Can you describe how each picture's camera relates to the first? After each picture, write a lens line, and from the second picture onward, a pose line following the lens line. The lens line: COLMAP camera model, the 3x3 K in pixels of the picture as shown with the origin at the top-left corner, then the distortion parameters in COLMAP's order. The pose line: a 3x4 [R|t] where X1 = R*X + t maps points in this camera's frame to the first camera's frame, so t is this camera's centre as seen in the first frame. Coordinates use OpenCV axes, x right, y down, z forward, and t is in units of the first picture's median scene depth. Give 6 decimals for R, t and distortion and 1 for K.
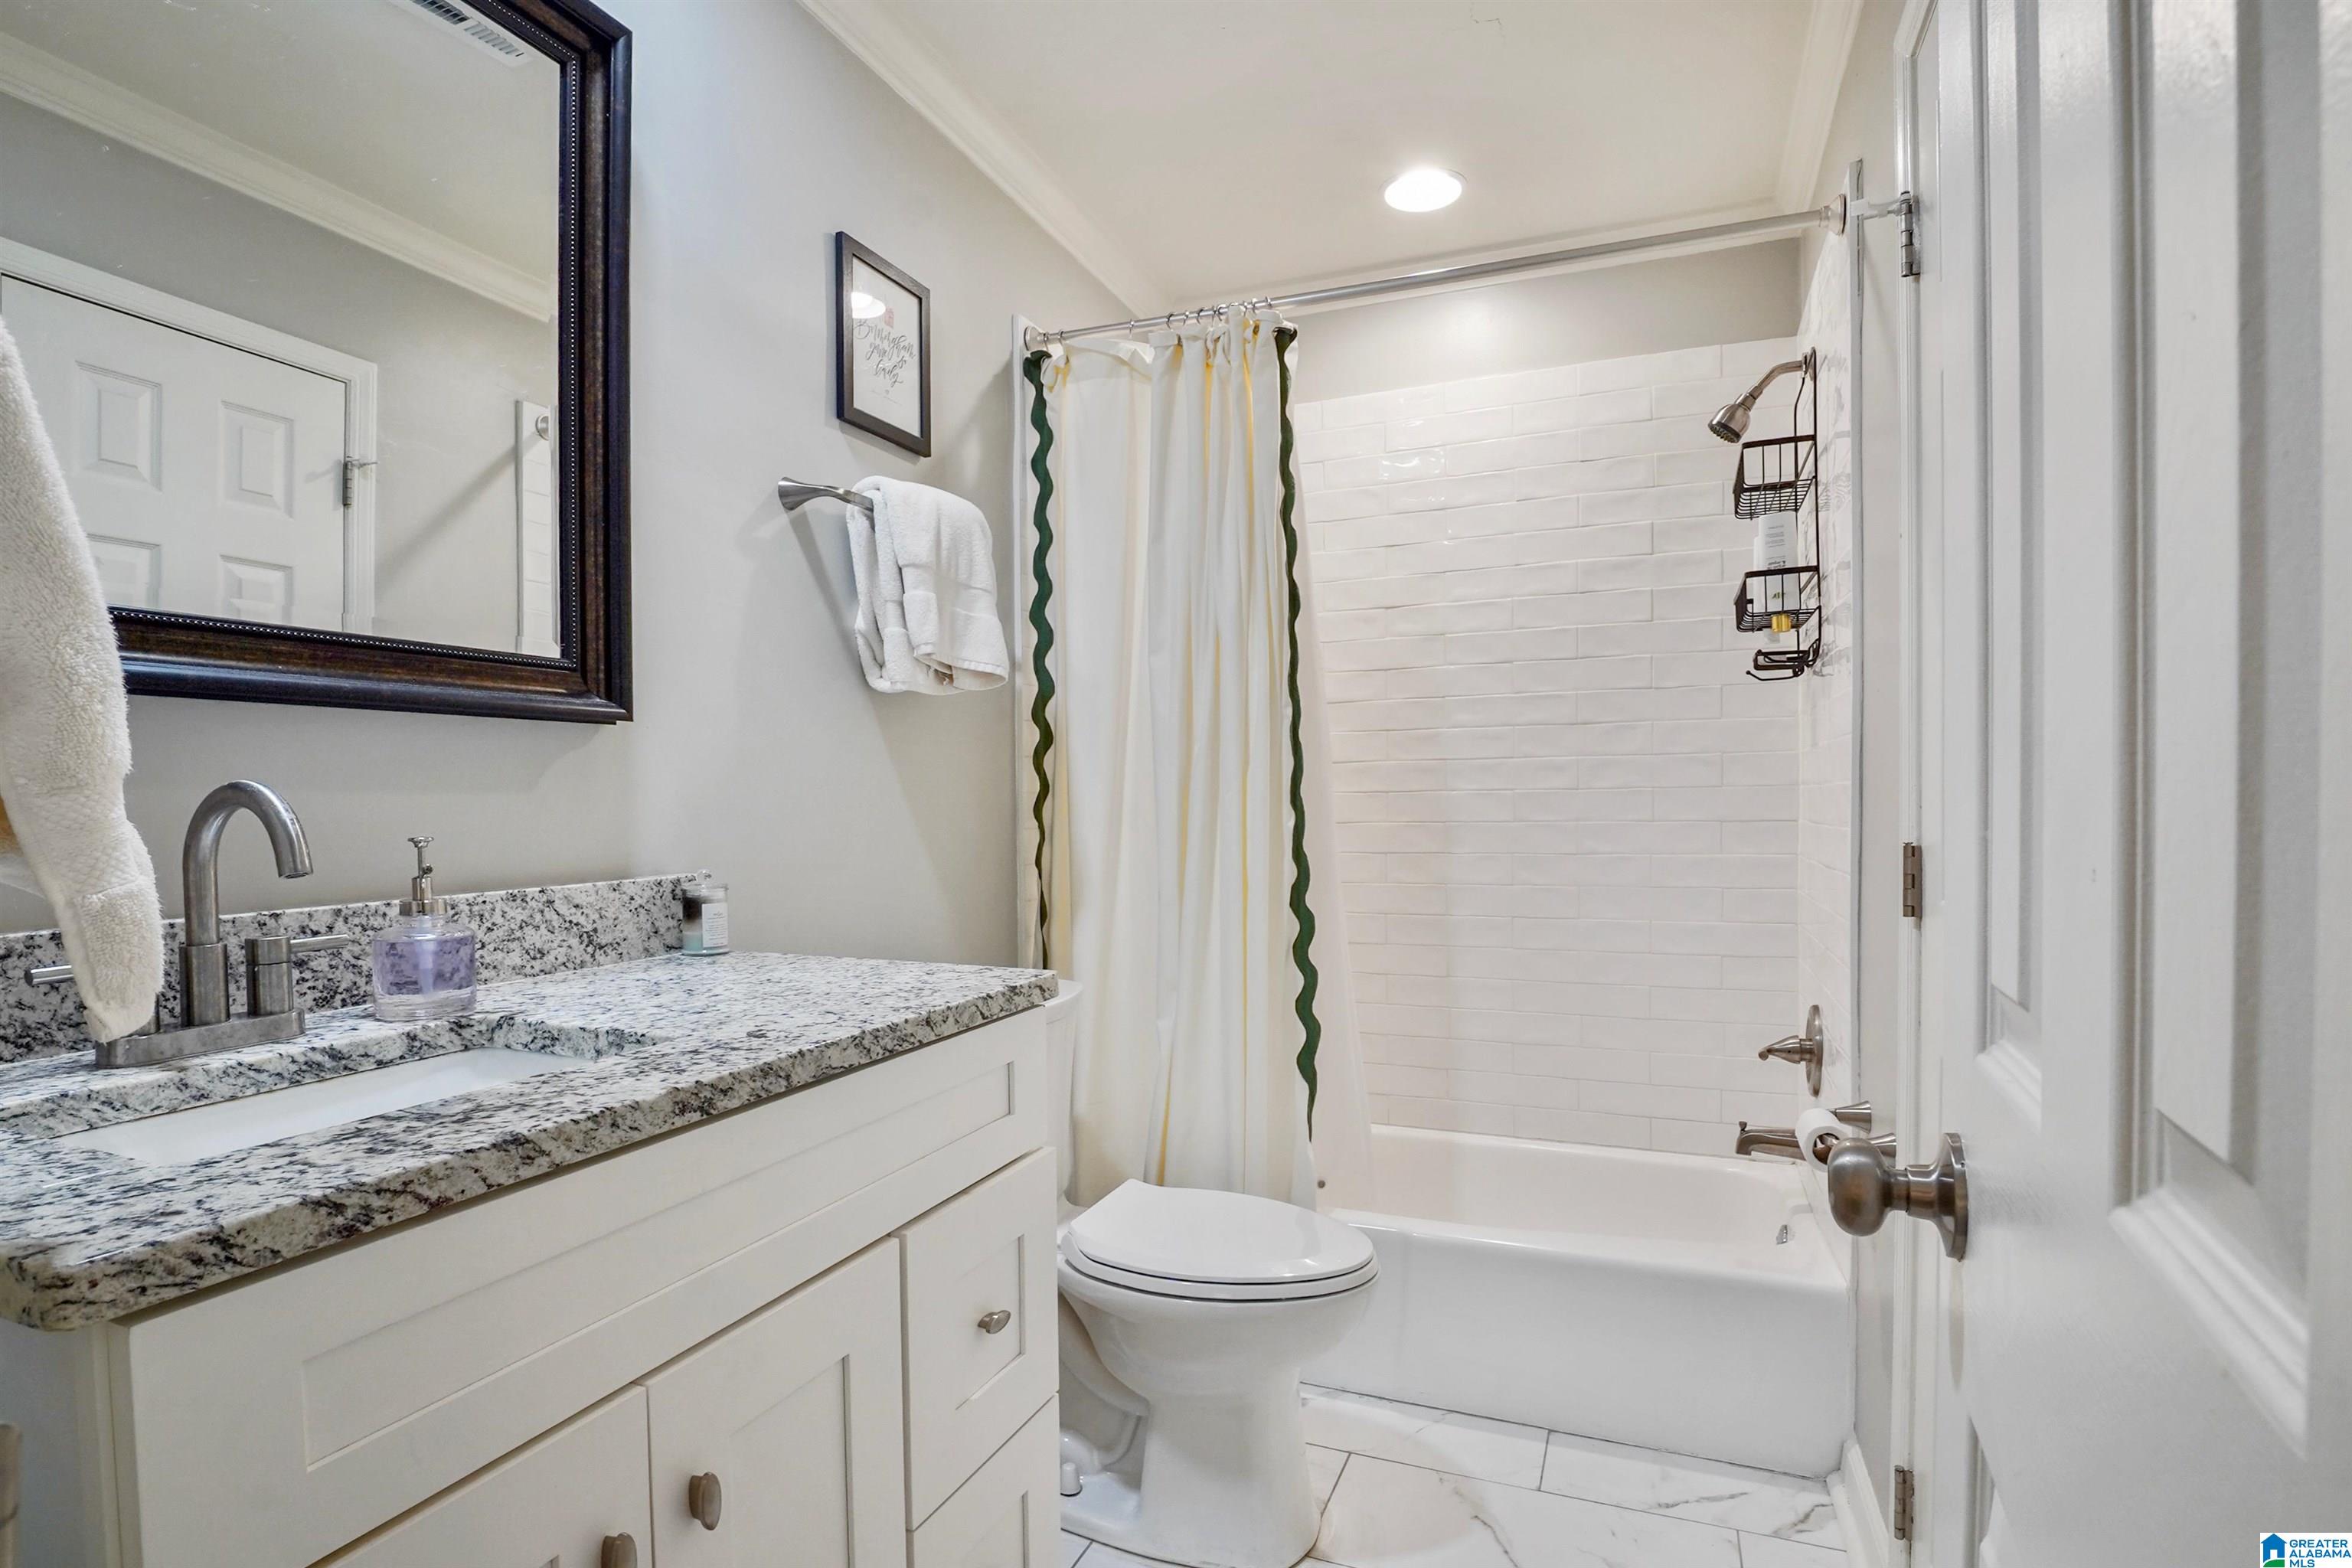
lens RADIAL K [[1170.6, 0, 1177.2], [0, 1170.6, 799.6], [0, 0, 1]] dist [-0.020047, -0.003783]
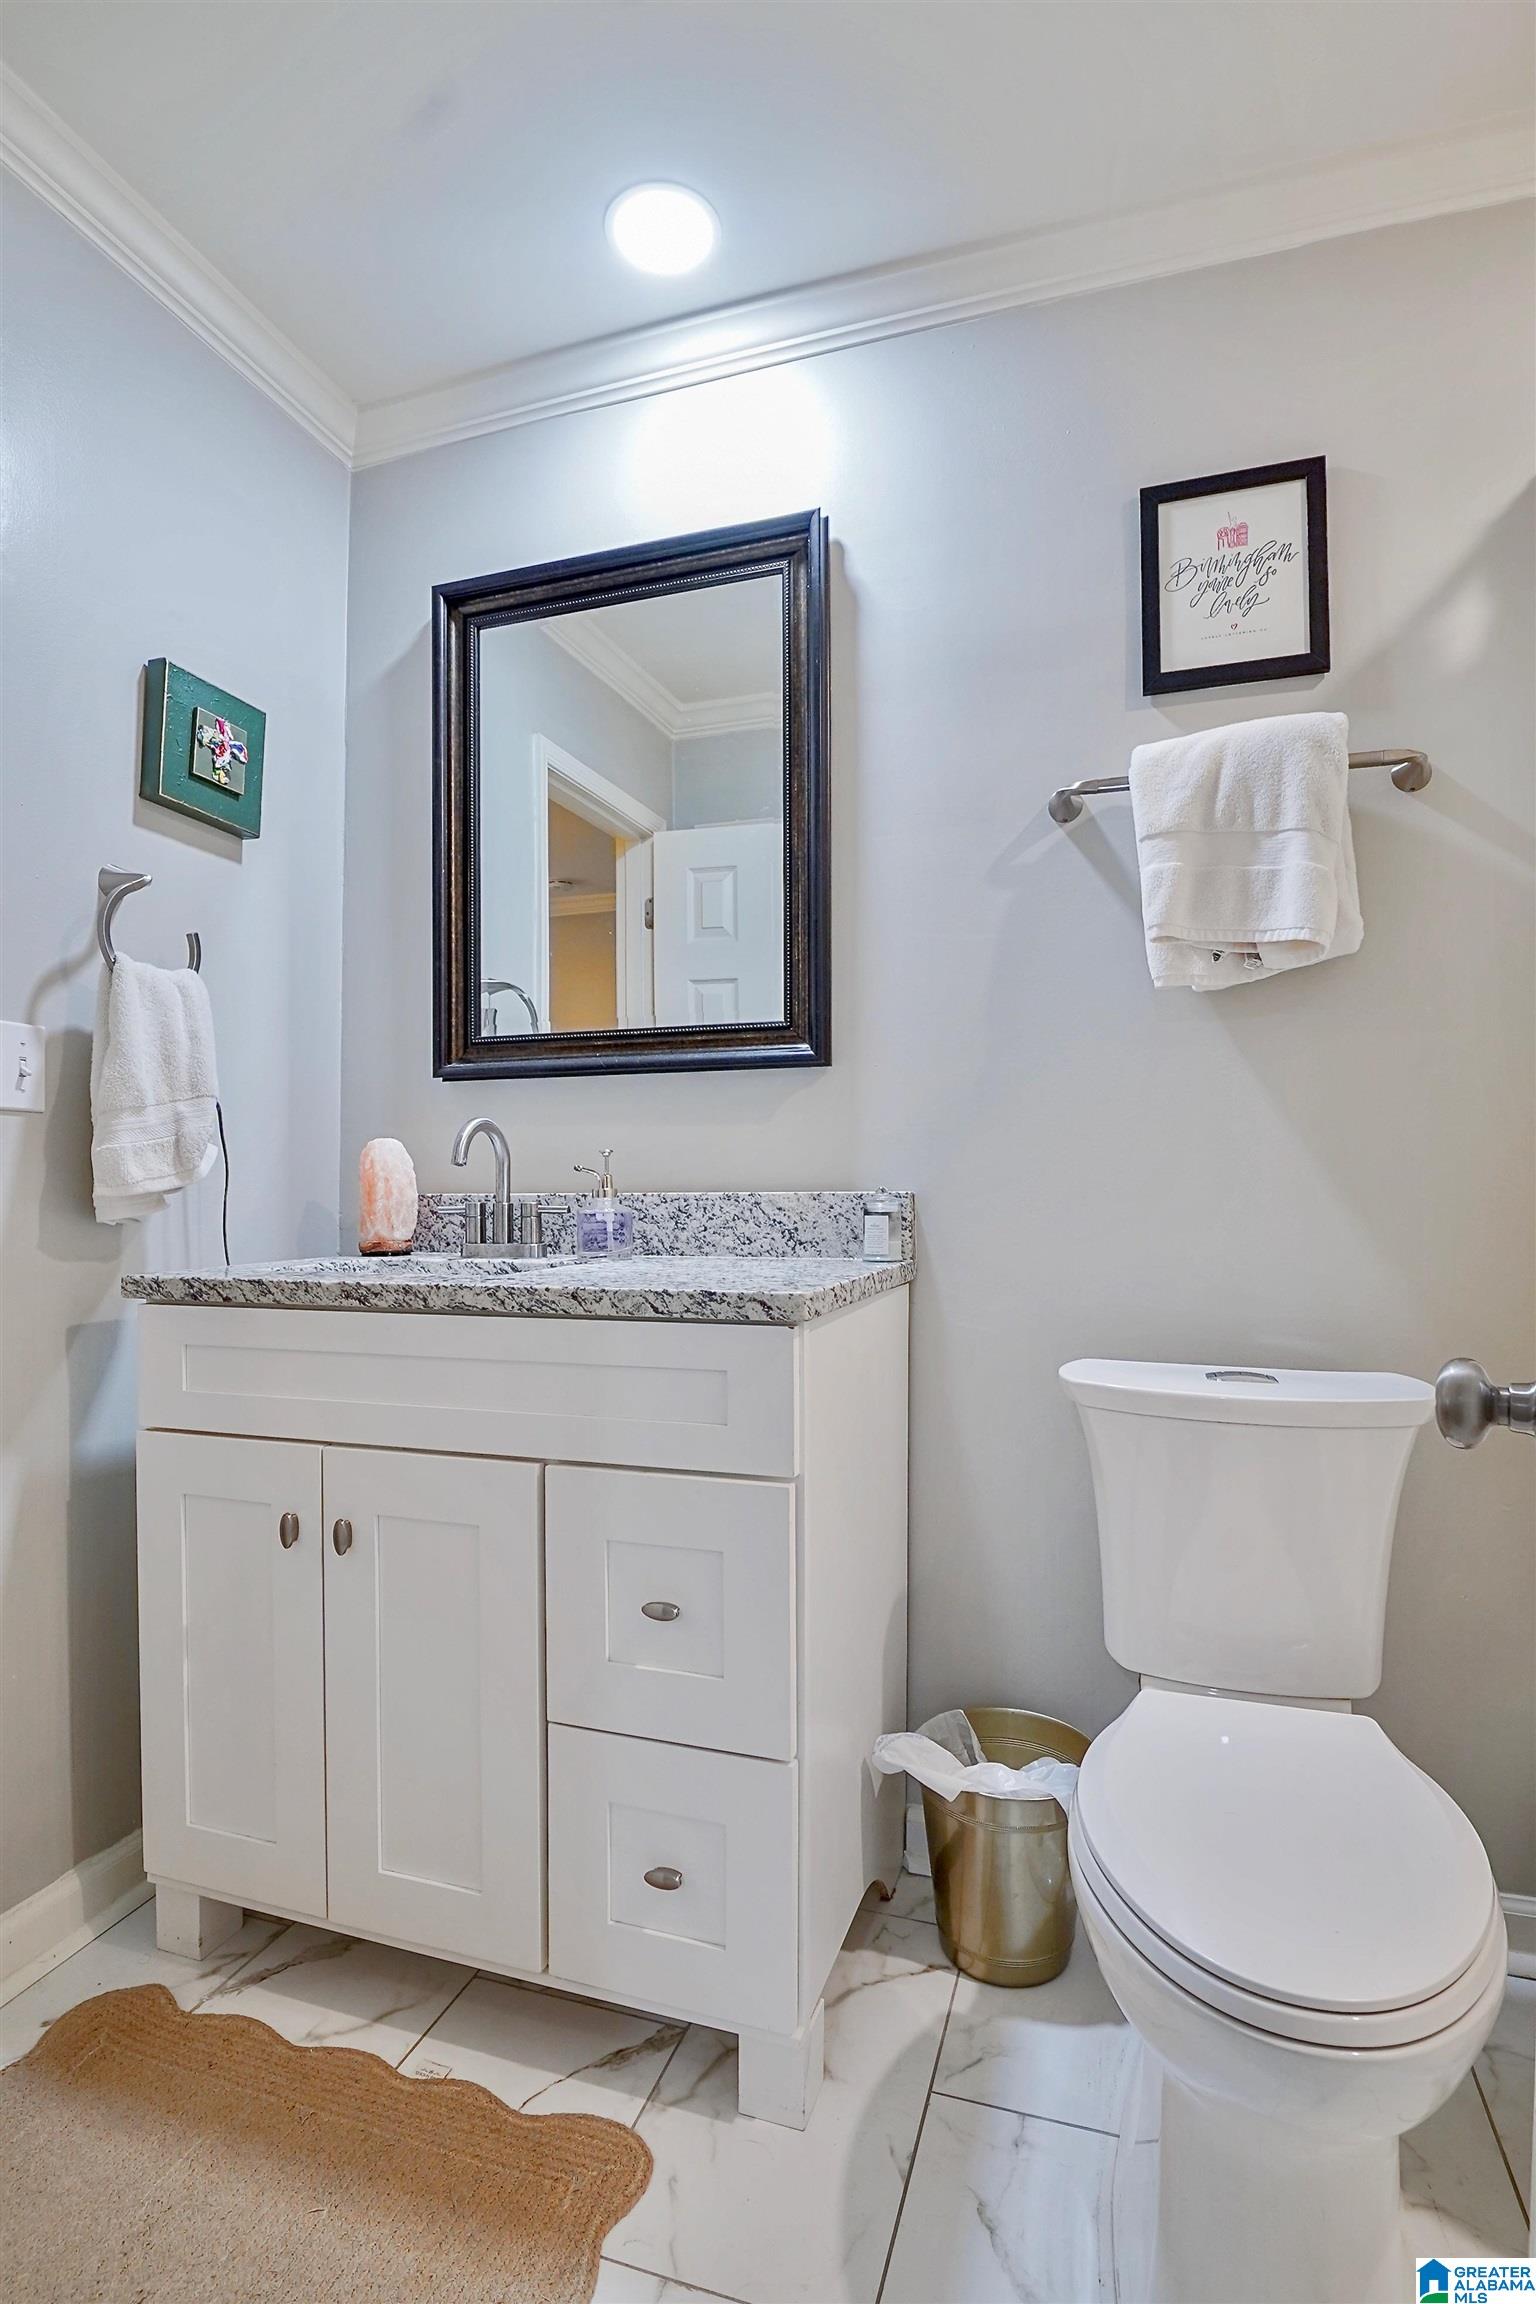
lens RADIAL K [[1146.7, 0, 782.8], [0, 1146.7, 1155.4], [0, 0, 1]] dist [-0.020047, -0.003783]
pose [[0.069486, -0.023493, -0.997306, 0.843241], [-0.000321, 0.999722, -0.023572, 0.069175], [0.997583, 0.001958, 0.069459, 1.013104]]
